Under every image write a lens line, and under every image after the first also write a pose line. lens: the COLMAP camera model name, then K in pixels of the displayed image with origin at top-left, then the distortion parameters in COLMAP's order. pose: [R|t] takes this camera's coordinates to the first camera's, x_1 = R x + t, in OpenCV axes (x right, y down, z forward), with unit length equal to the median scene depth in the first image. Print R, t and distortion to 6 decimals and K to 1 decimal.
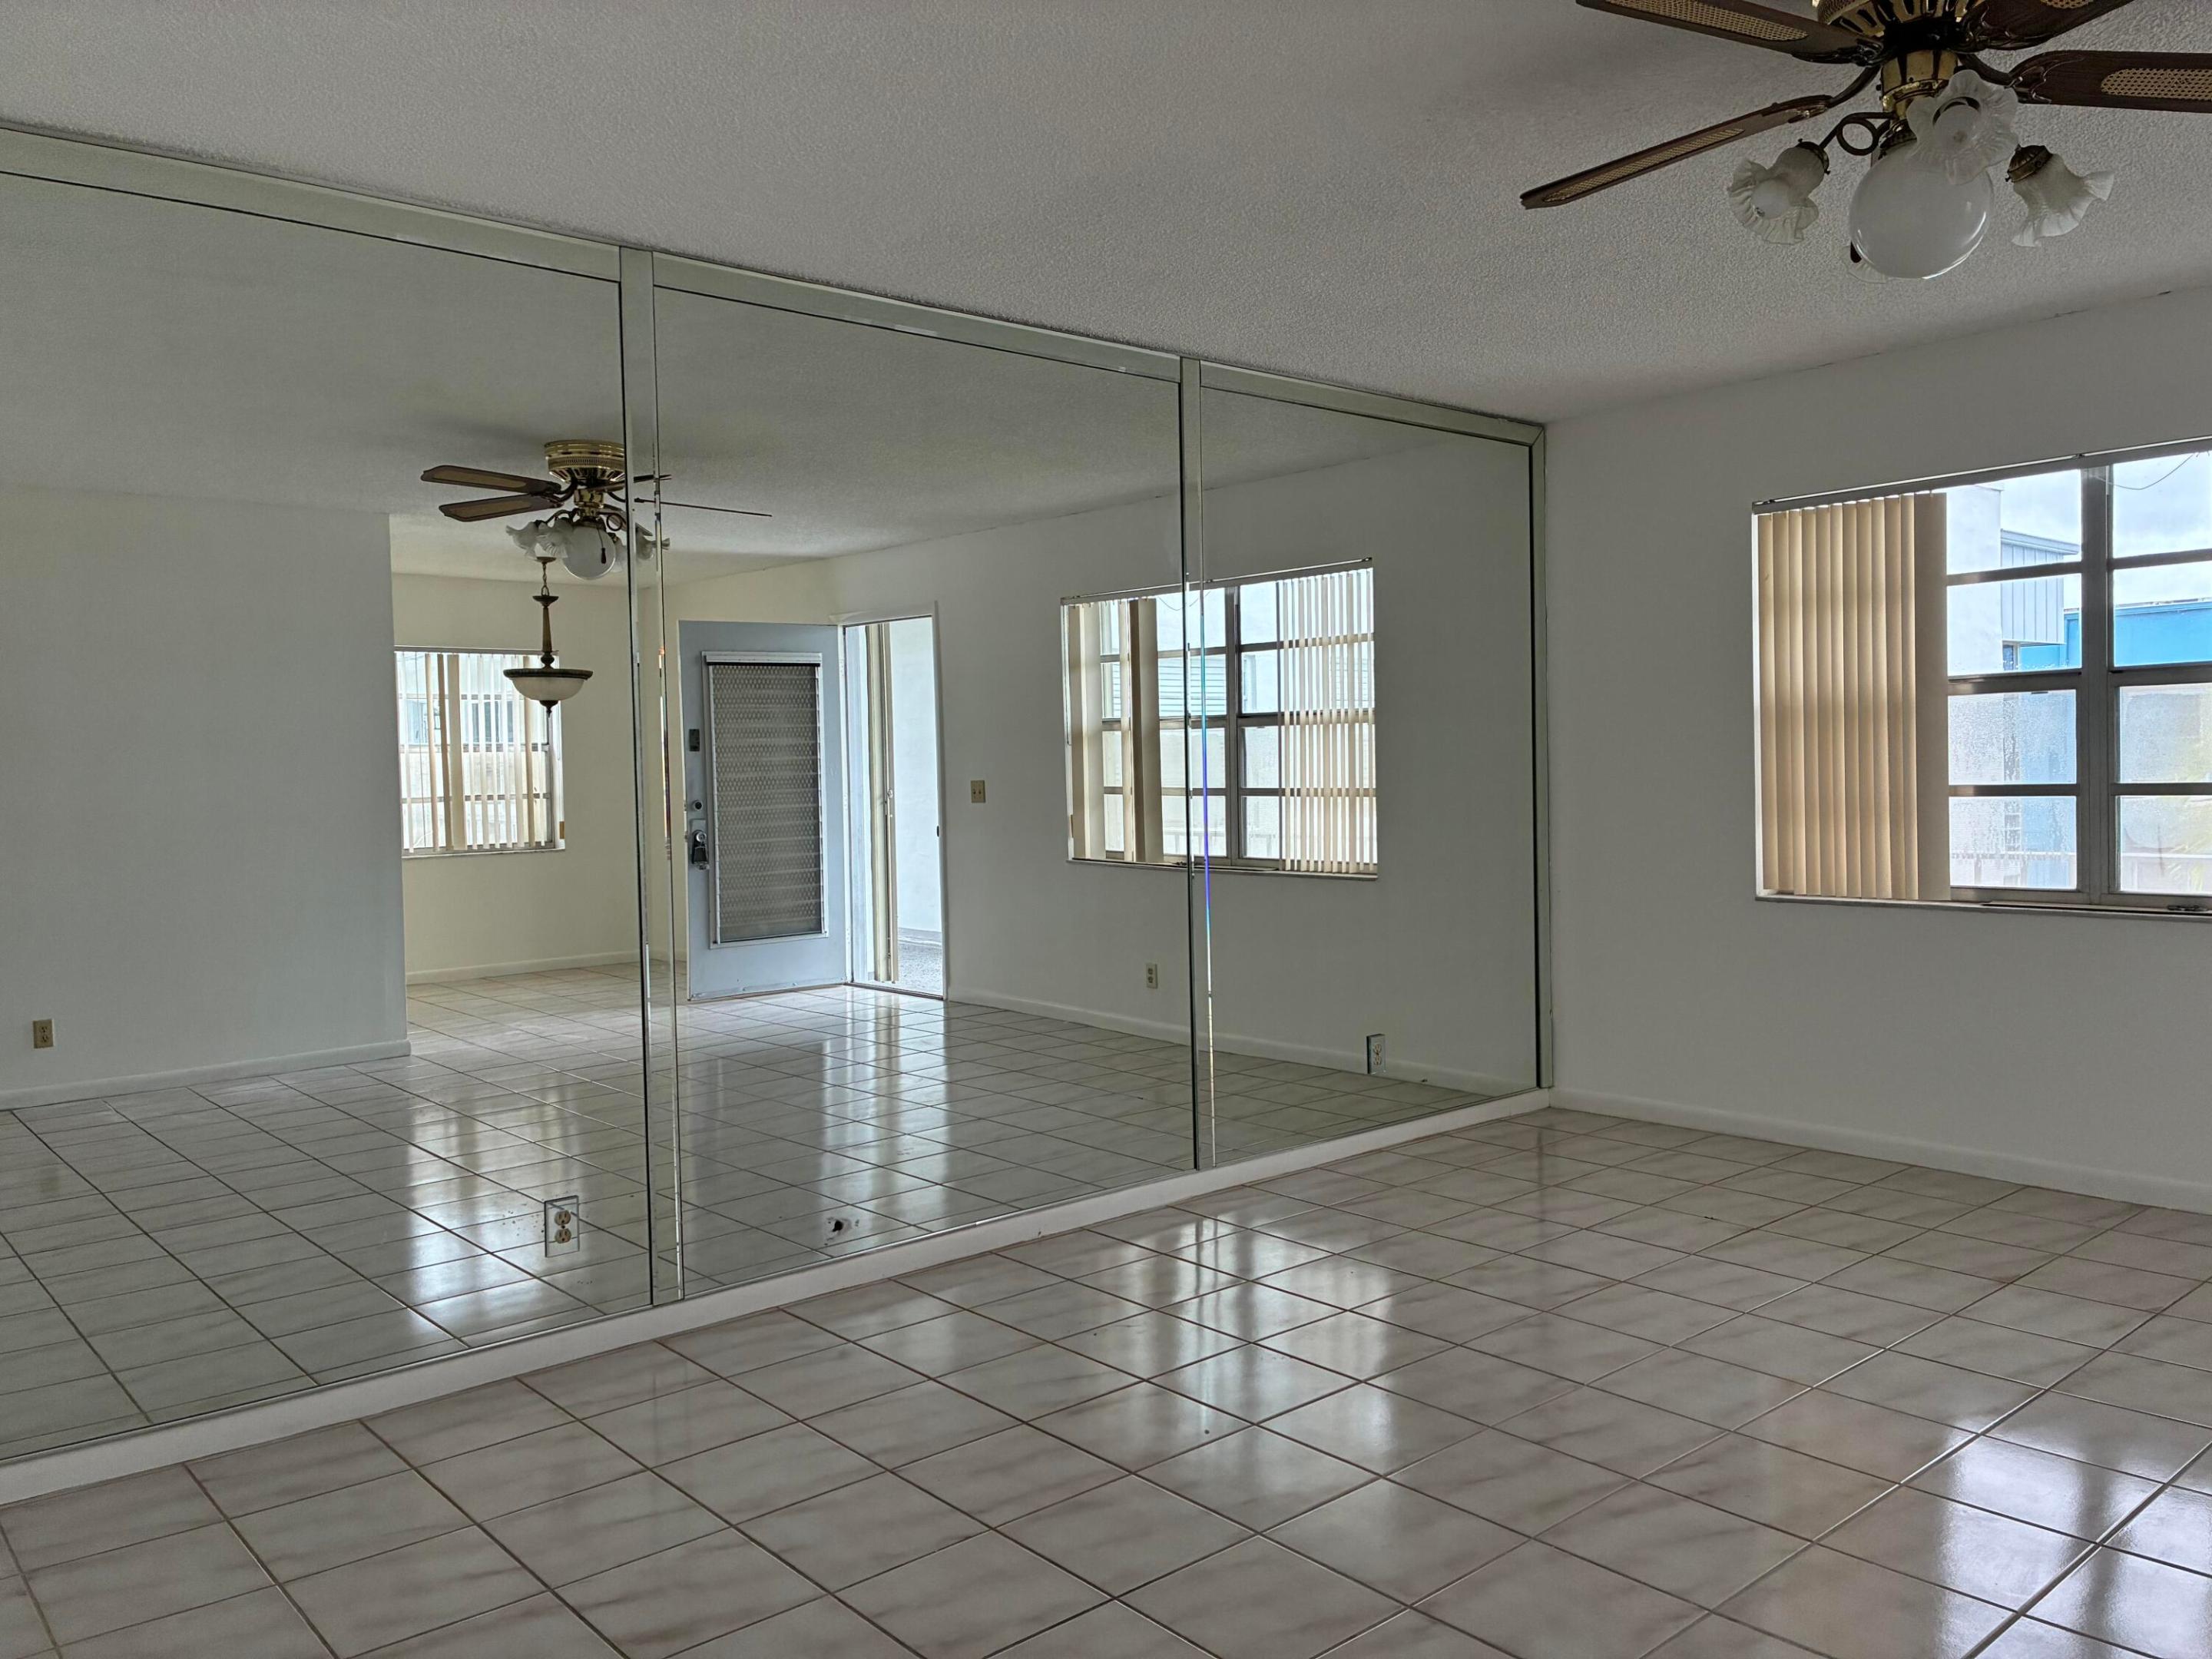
lens RADIAL K [[1663.1, 0, 1101.9], [0, 1663.1, 828.4], [0, 0, 1]] dist [0.055021, -0.058901]
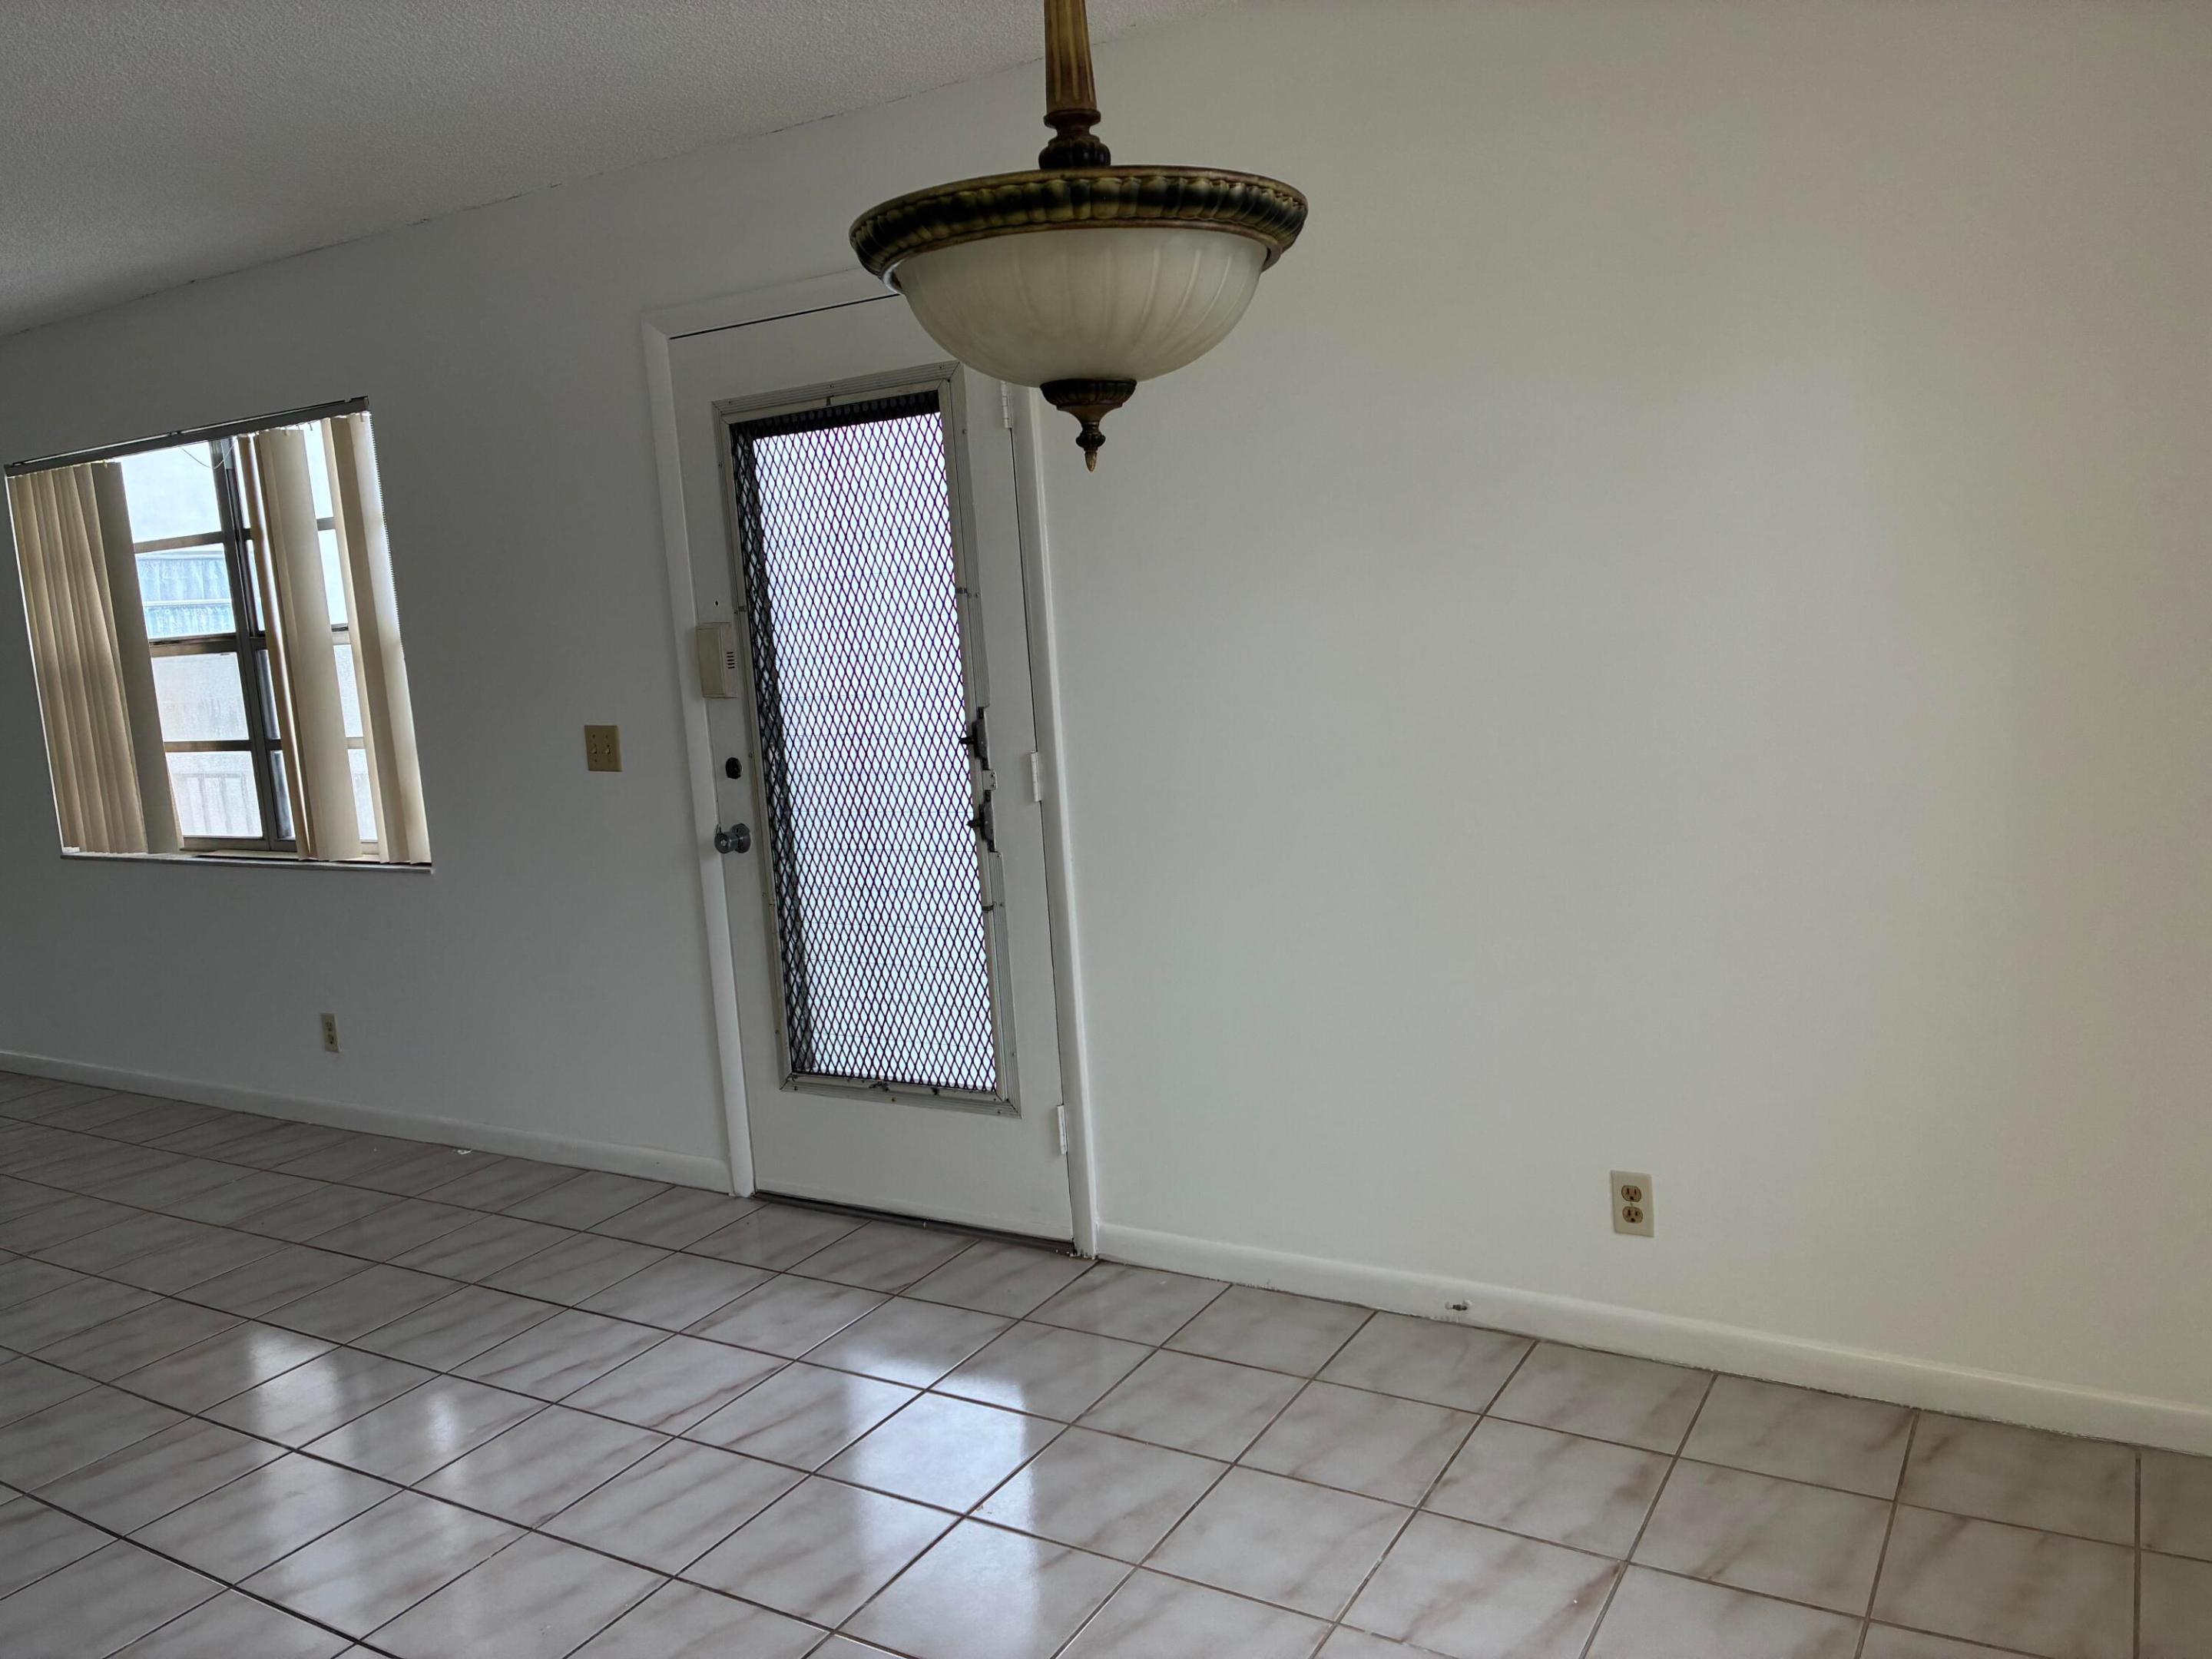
lens RADIAL K [[1663.1, 0, 1098.0], [0, 1663.1, 826.0], [0, 0, 1]] dist [0.055021, -0.058901]
pose [[0.948052, -0.093451, 0.304078, 0.921227], [0.063824, 0.992318, 0.105975, -0.061254], [-0.311646, -0.081062, 0.946734, -0.232567]]
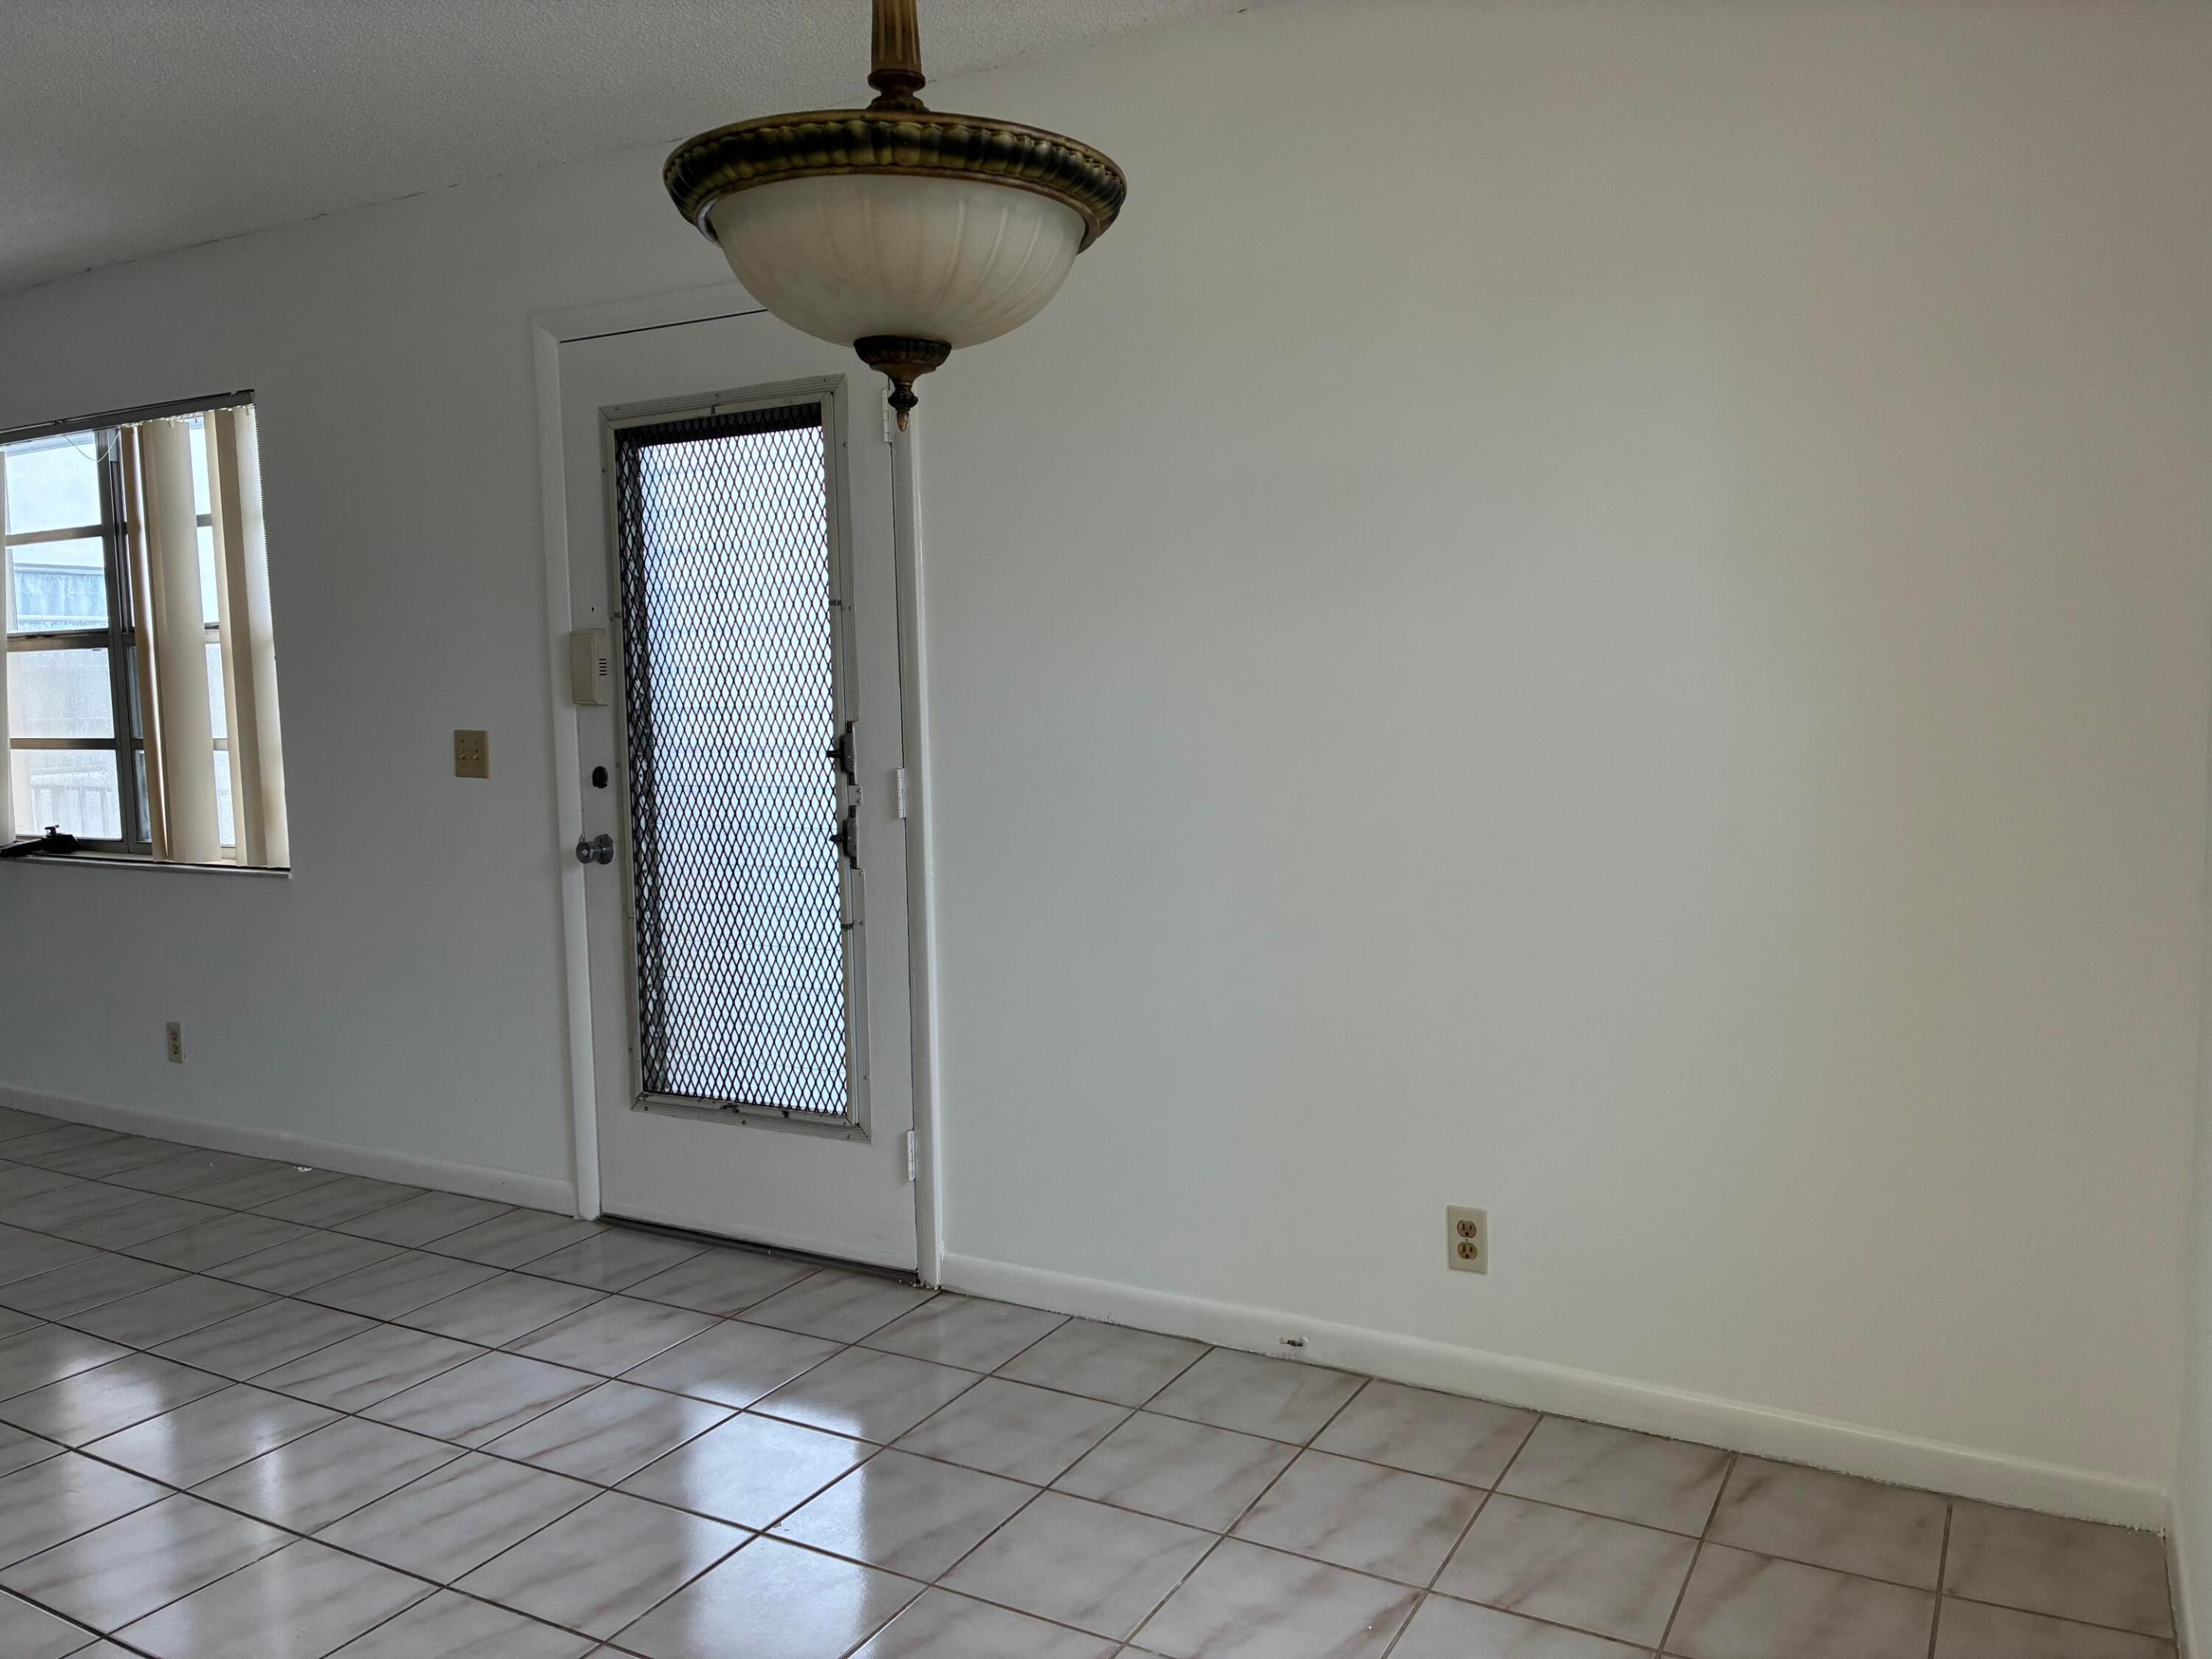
lens RADIAL K [[1663.1, 0, 1113.4], [0, 1663.1, 836.0], [0, 0, 1]] dist [0.055021, -0.058901]
pose [[0.936415, -0.036128, 0.349030, 0.958991], [0.014675, 0.997847, 0.063917, -0.028260], [-0.350588, -0.054731, 0.934929, -0.241564]]
